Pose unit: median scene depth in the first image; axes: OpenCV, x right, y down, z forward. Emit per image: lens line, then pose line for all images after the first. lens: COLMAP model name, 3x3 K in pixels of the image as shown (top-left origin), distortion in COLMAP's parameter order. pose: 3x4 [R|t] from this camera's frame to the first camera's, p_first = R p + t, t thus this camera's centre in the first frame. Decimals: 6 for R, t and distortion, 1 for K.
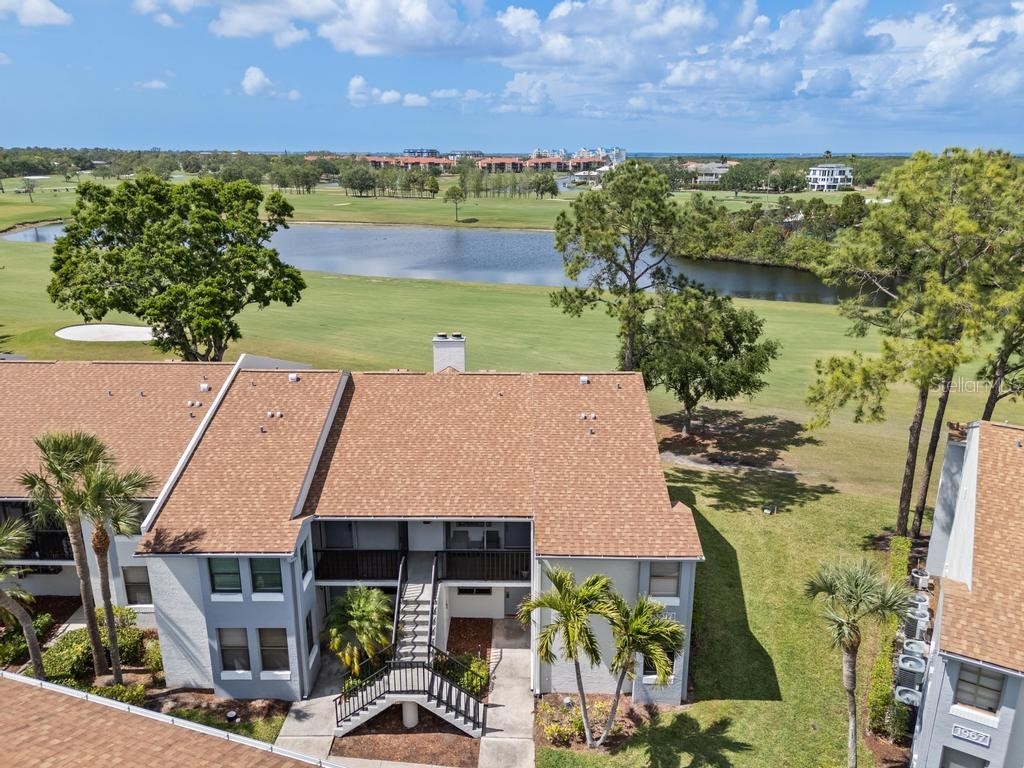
lens RADIAL K [[760.0, 0, 508.6], [0, 760.0, 362.5], [0, 0, 1]] dist [0.031690, 0.004223]
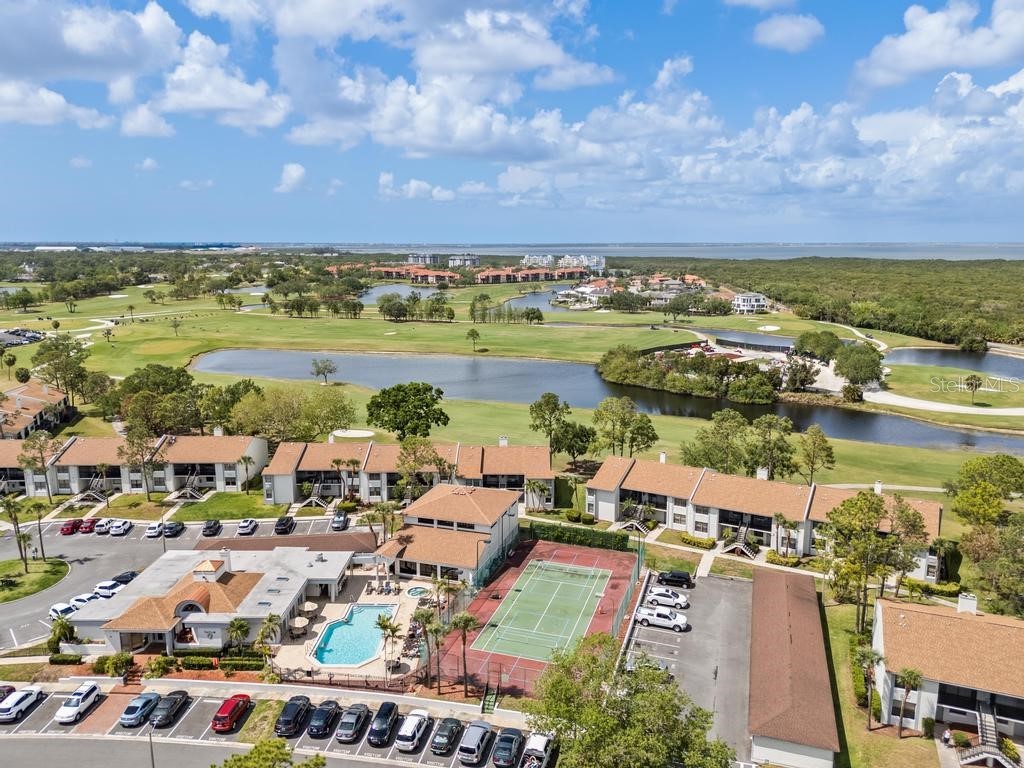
lens RADIAL K [[749.5, 0, 509.8], [0, 749.5, 381.0], [0, 0, 1]] dist [0.104299, -0.144946]
pose [[0.999926, -0.003060, 0.011805, -0.083758], [0.004054, 0.996368, -0.085057, 0.002965], [-0.011502, 0.085099, 0.996306, -2.691743]]
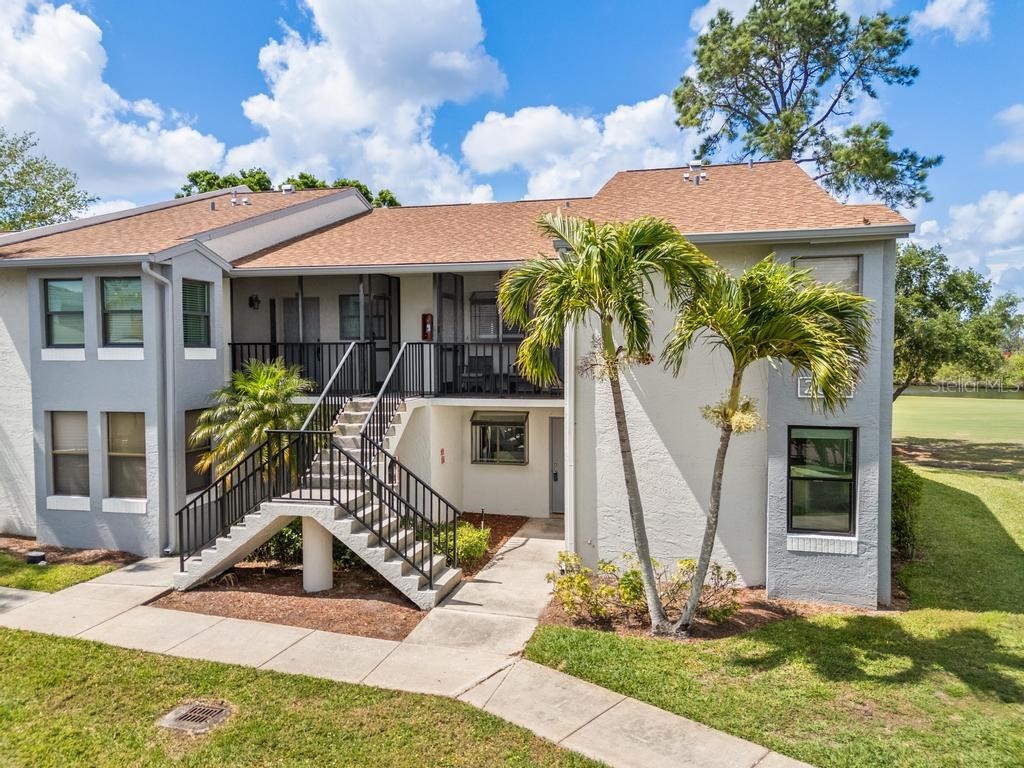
lens RADIAL K [[751.9, 0, 510.3], [0, 751.9, 382.6], [0, 0, 1]] dist [0.070902, -0.077410]
pose [[0.974624, 0.011004, -0.223578, 0.070234], [-0.063086, 0.971808, -0.227175, 0.271492], [0.214775, 0.235515, 0.947842, 0.308784]]
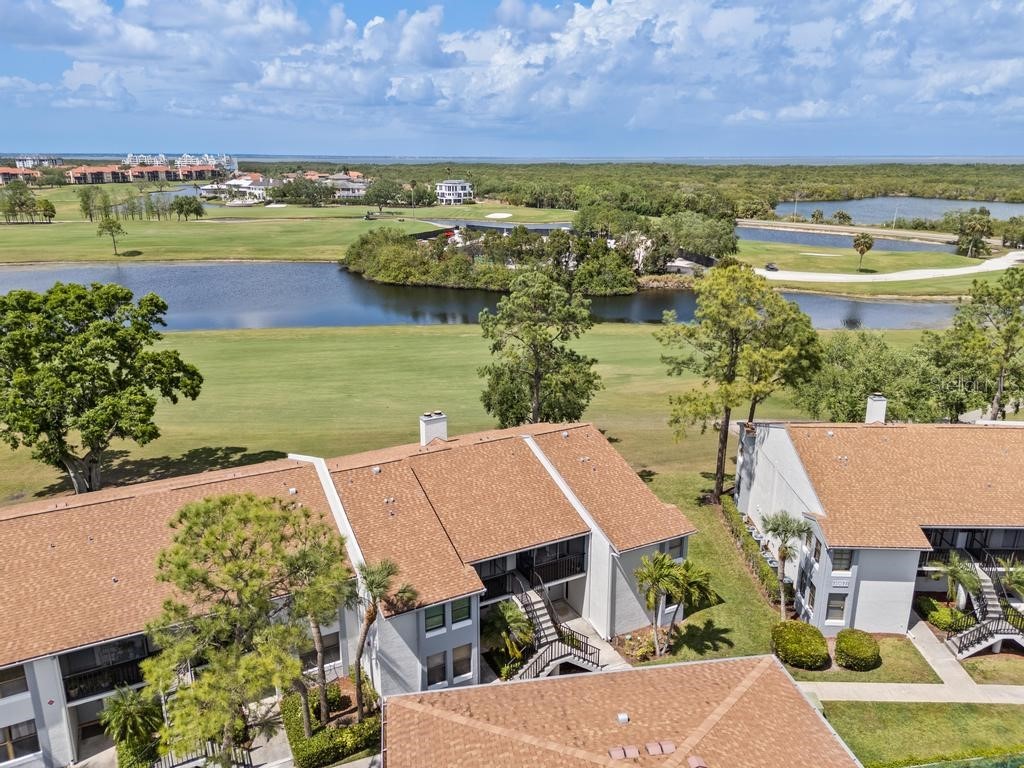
lens RADIAL K [[747.0, 0, 508.5], [0, 747.0, 395.8], [0, 0, 1]] dist [0.080411, -0.085287]
pose [[0.880396, -0.143619, 0.451969, -0.504004], [0.124758, 0.989612, 0.071445, -0.134546], [-0.457534, -0.006513, 0.889168, -0.196424]]
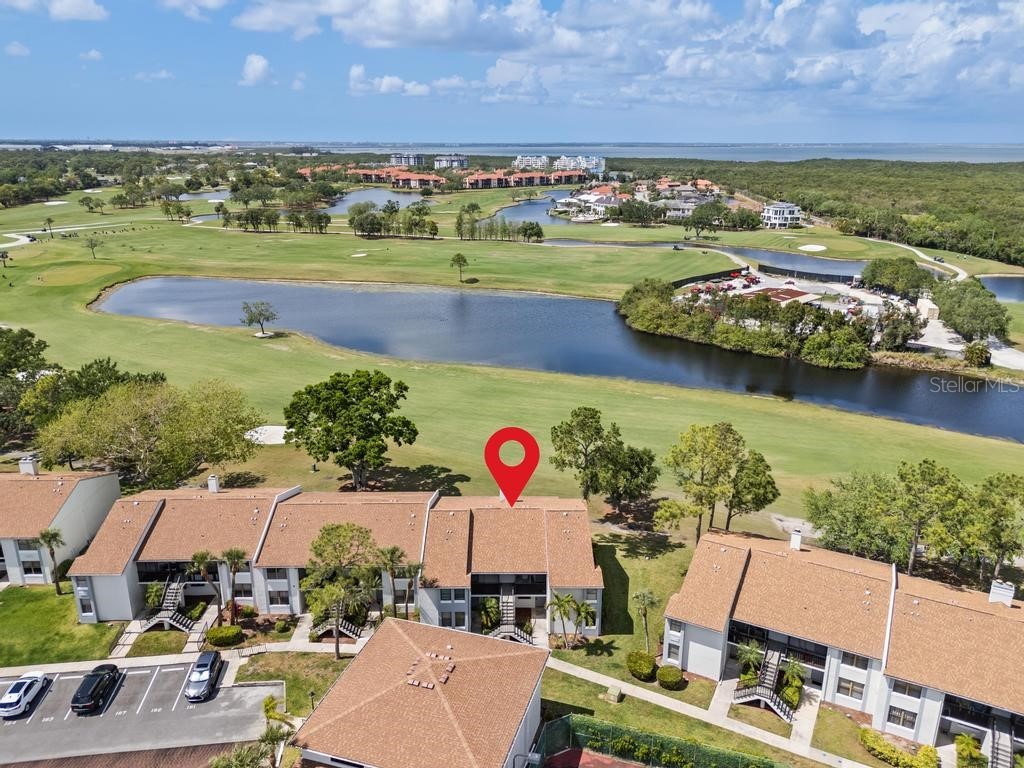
lens RADIAL K [[751.9, 0, 510.3], [0, 751.9, 382.6], [0, 0, 1]] dist [0.070902, -0.077410]
pose [[0.999664, -0.005700, 0.025283, -0.113978], [0.004667, 0.999159, 0.040749, -0.407791], [-0.025494, -0.040618, 0.998849, -1.173059]]
